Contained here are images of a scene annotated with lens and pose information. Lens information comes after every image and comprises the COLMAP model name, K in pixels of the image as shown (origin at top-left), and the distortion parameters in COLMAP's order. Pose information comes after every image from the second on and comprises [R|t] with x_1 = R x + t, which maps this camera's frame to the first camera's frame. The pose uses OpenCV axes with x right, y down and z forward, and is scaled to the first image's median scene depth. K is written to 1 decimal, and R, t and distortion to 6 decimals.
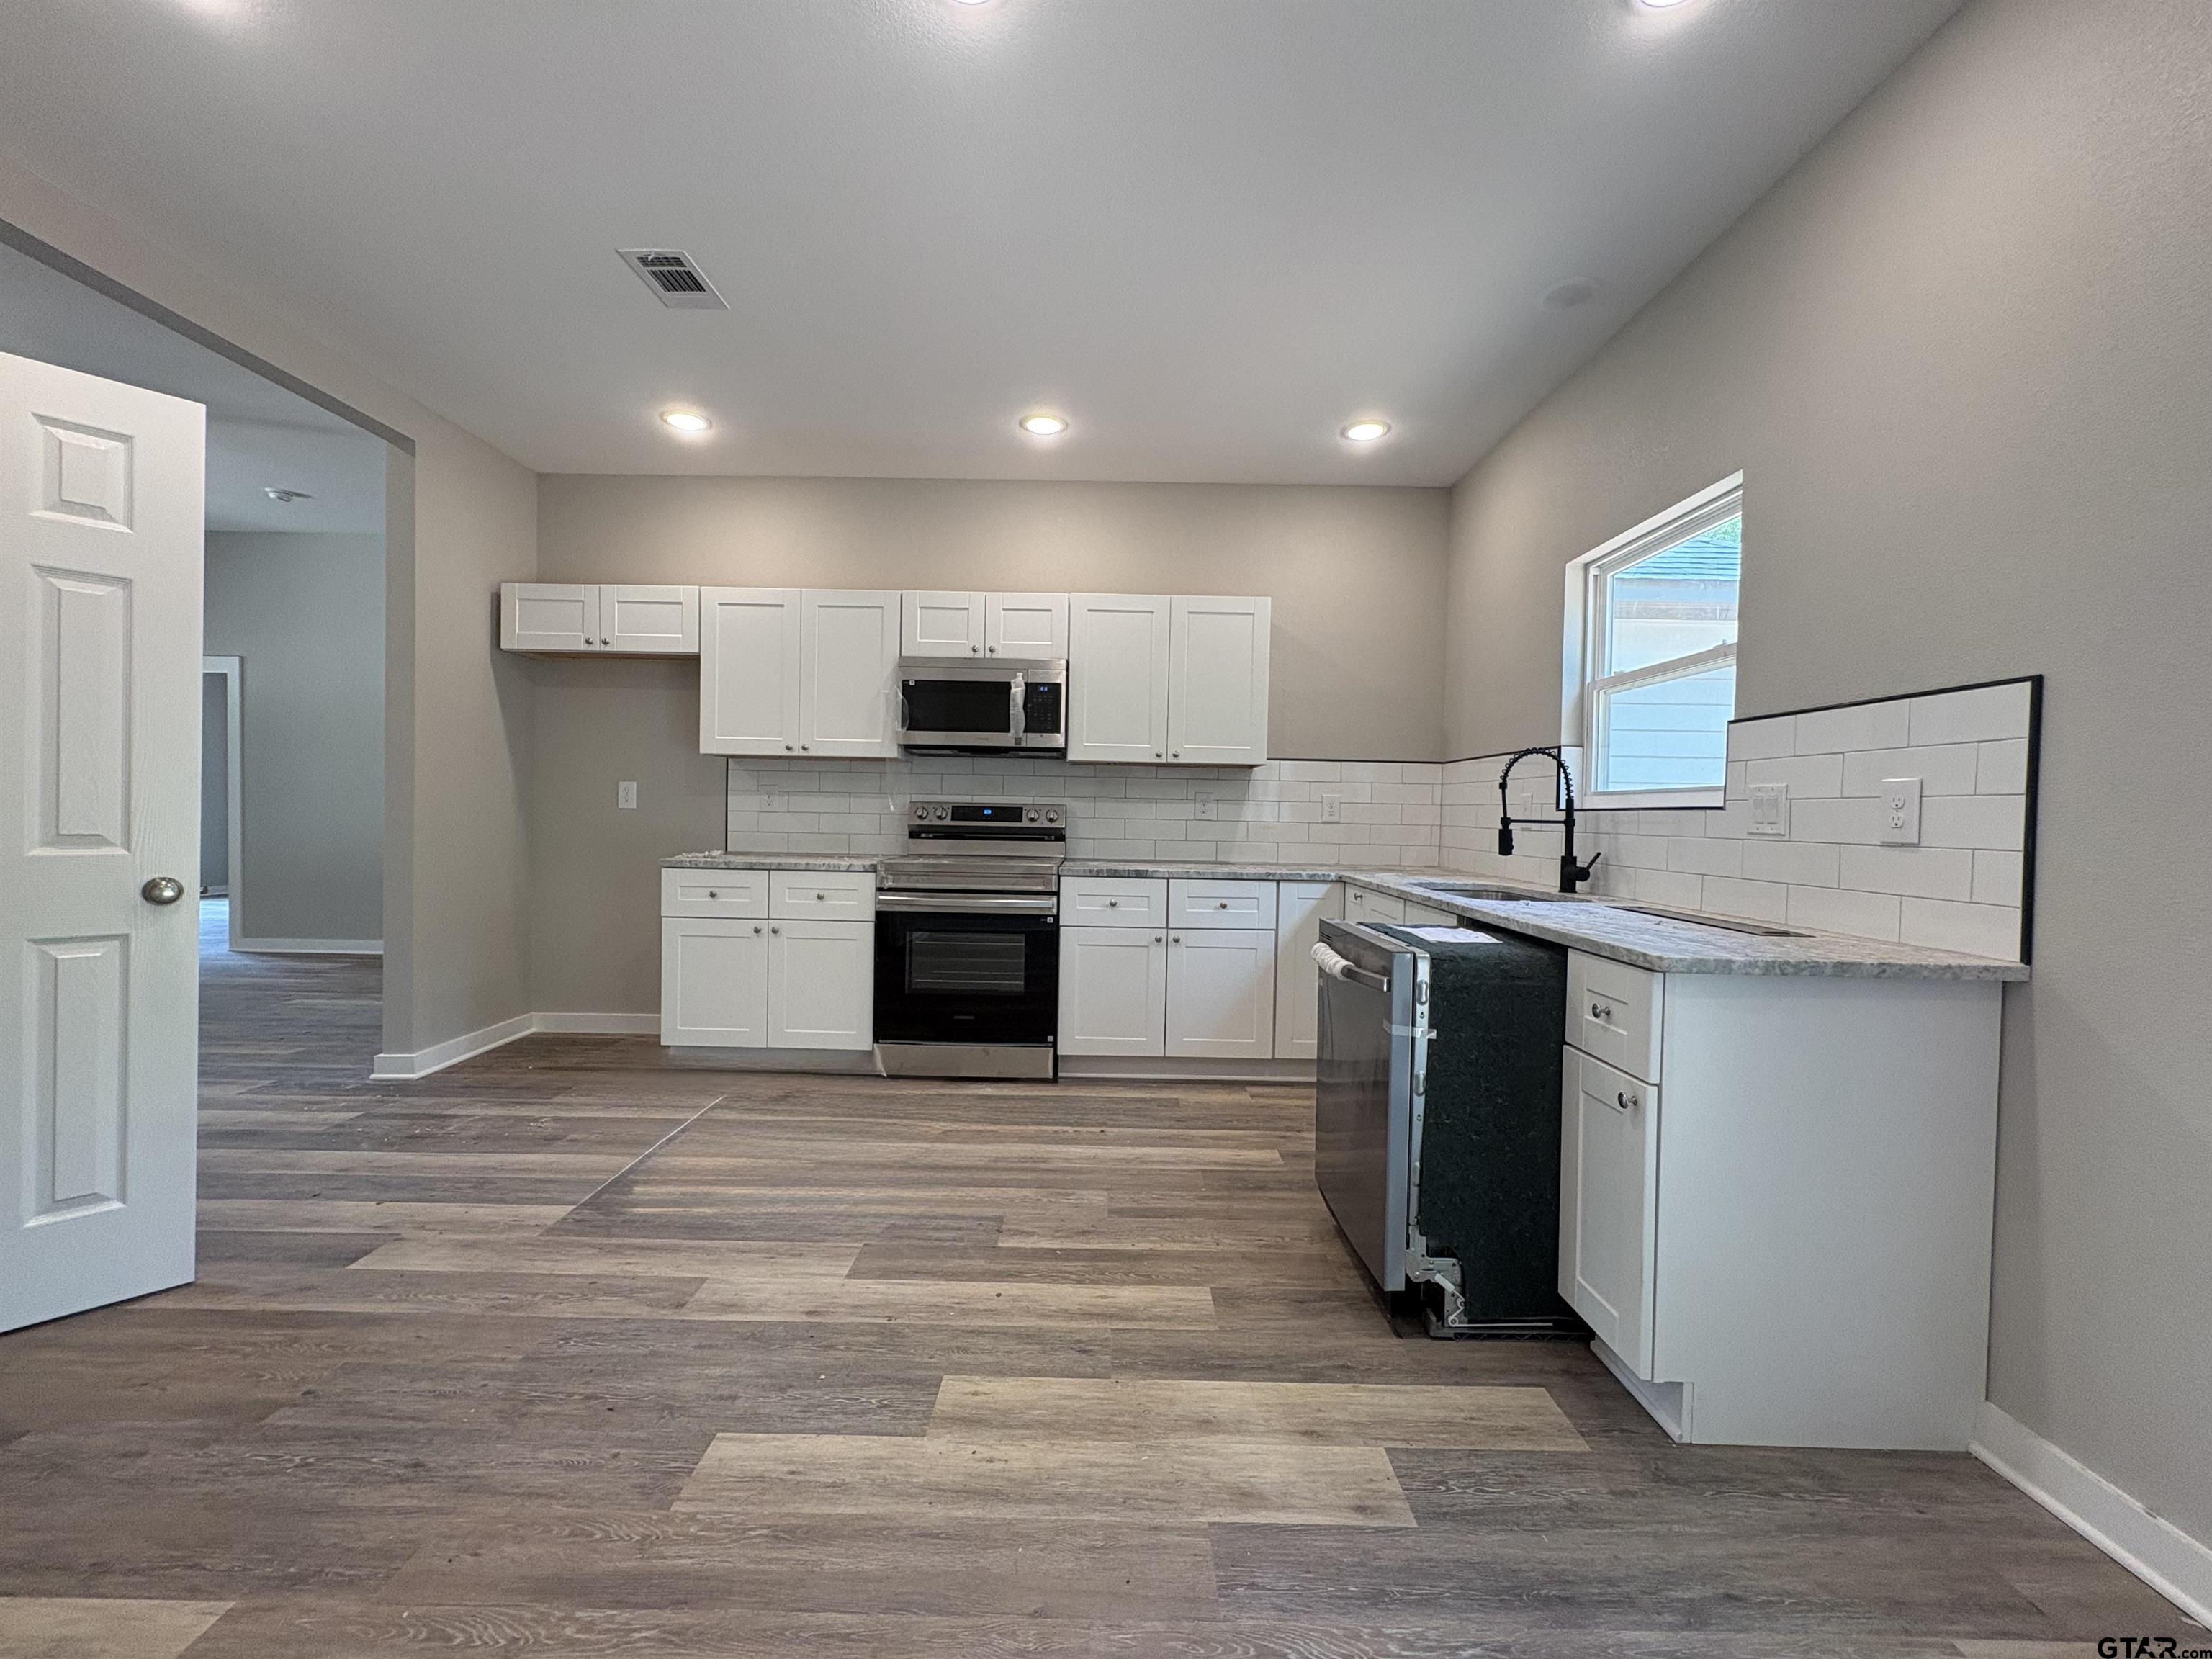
lens RADIAL K [[880.4, 0, 1104.1], [0, 880.4, 827.2], [0, 0, 1]] dist [0.001763, -0.000138]
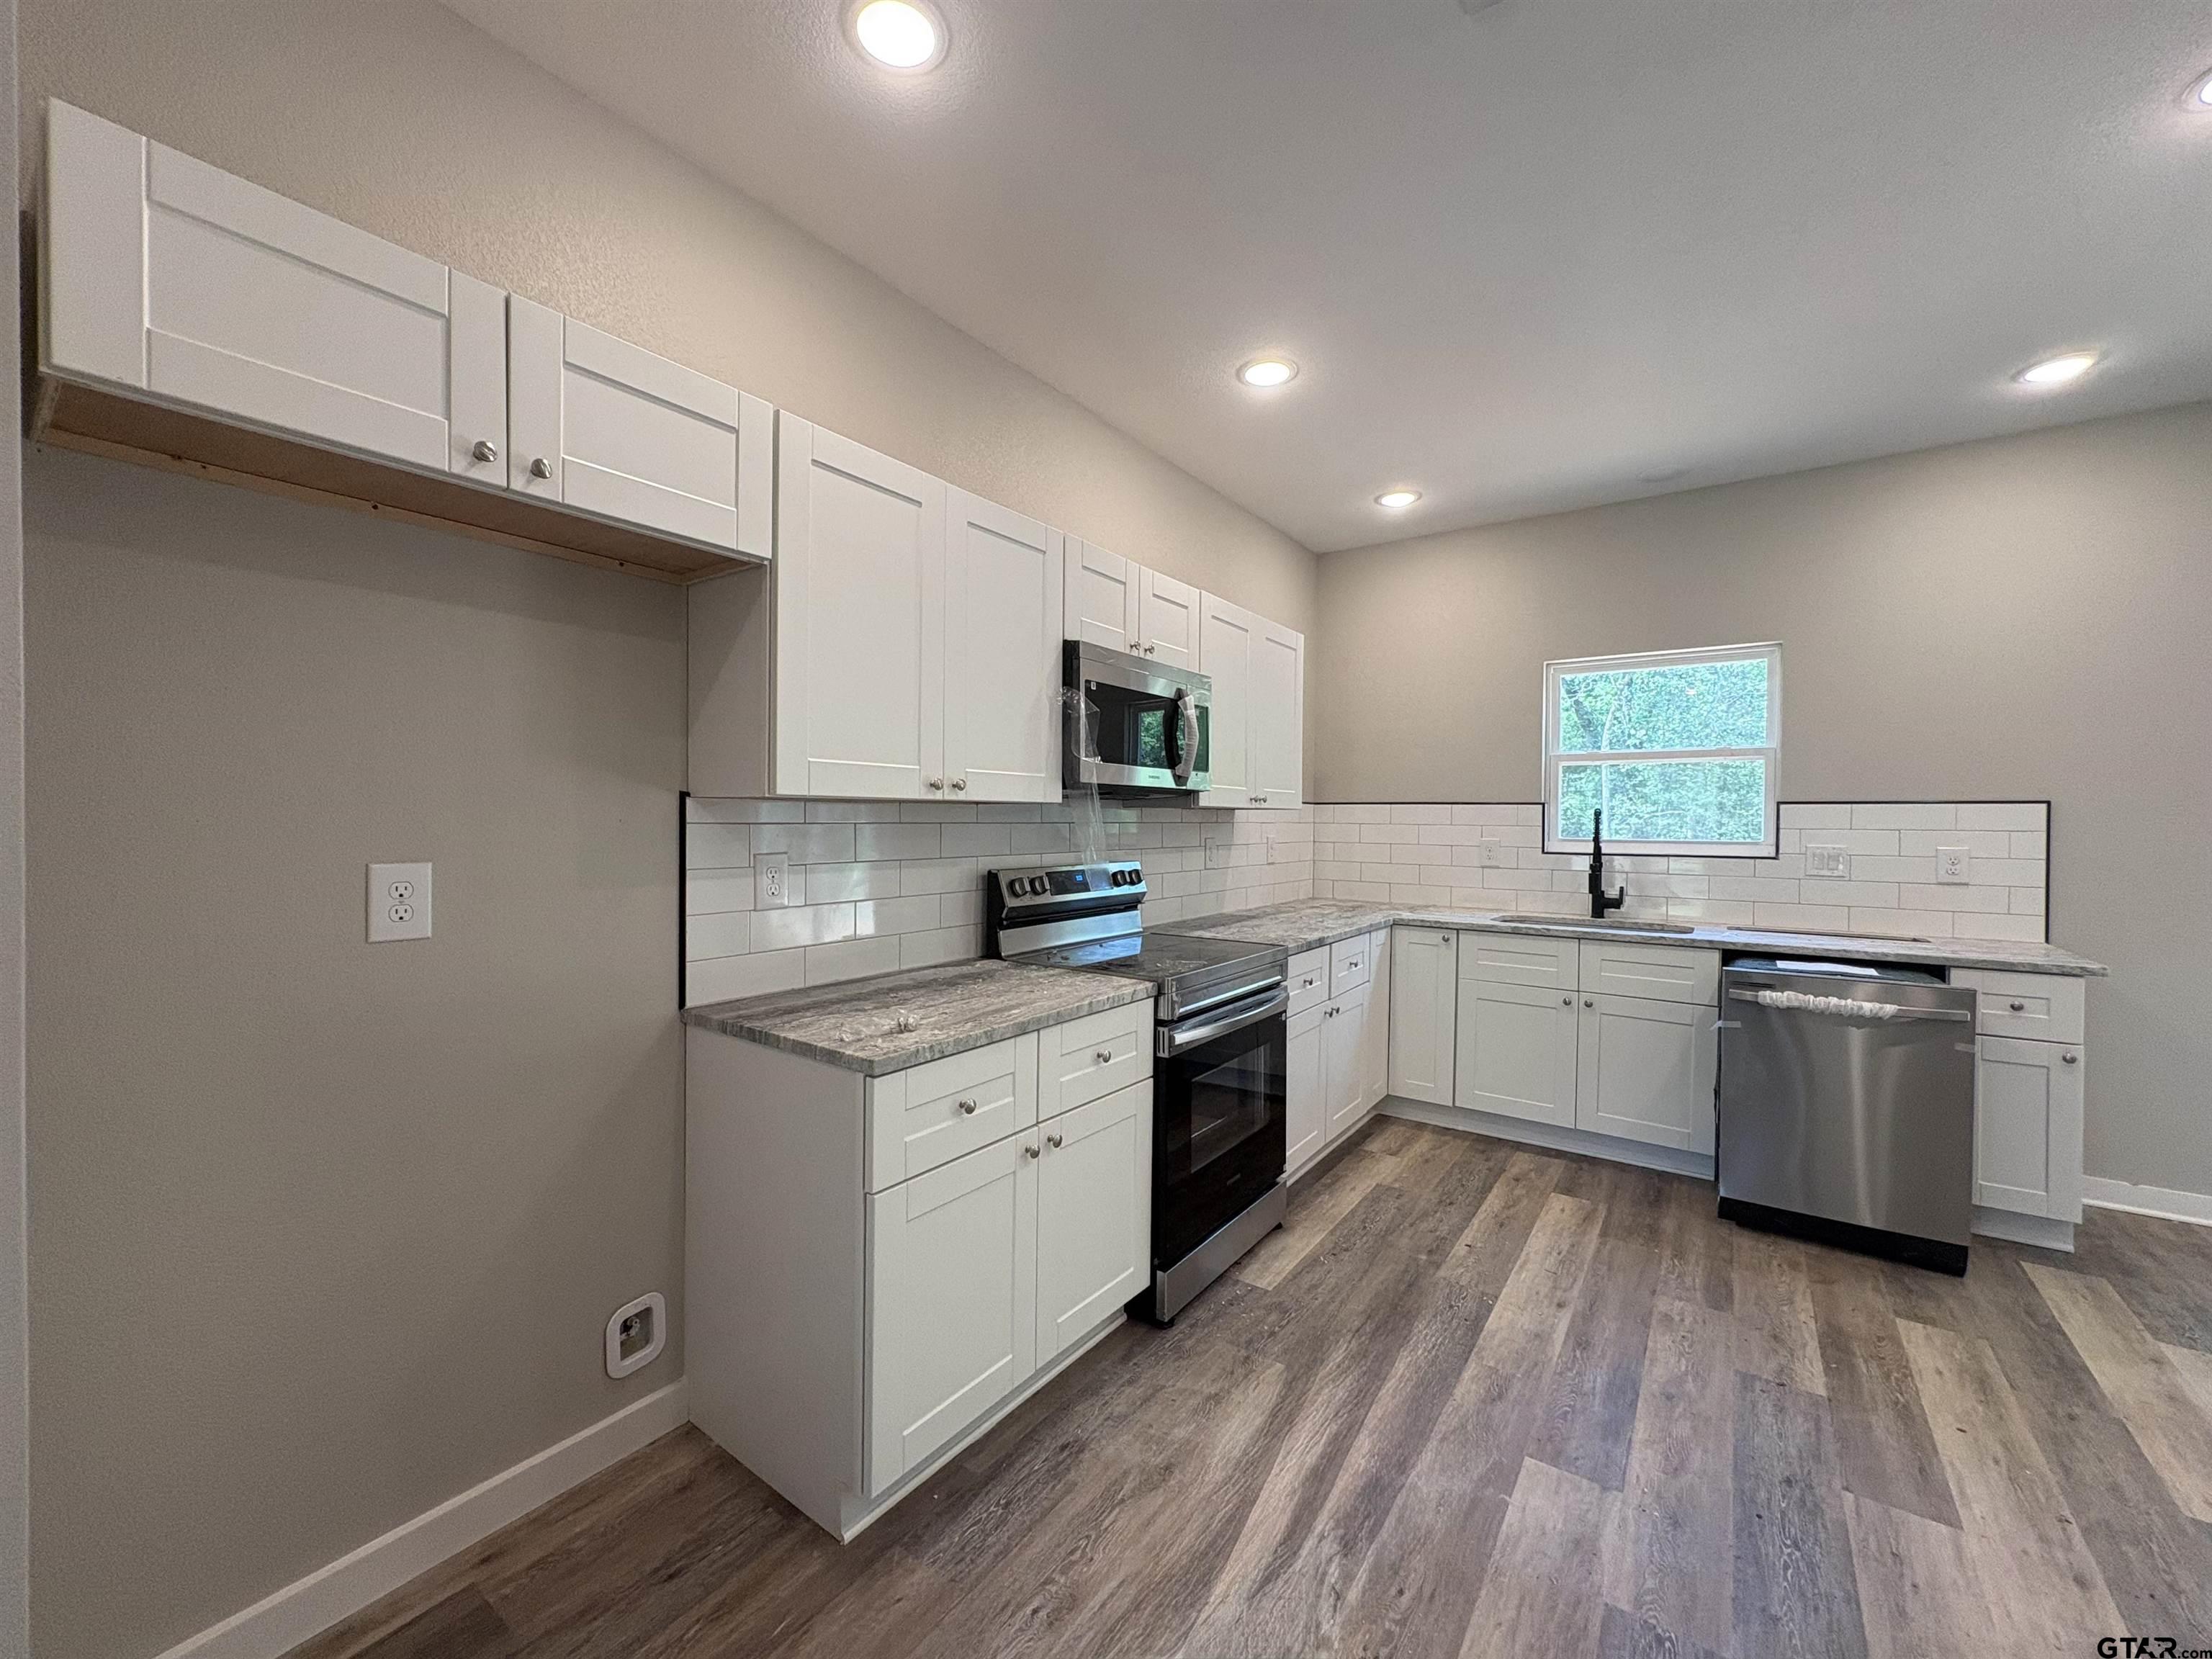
lens RADIAL K [[880.4, 0, 1106.1], [0, 880.4, 827.2], [0, 0, 1]] dist [0.001763, -0.000138]
pose [[0.579431, -0.024015, 0.814667, -0.975512], [0.018604, 0.999695, 0.016237, -0.097104], [-0.814809, 0.005748, 0.579701, 0.838422]]
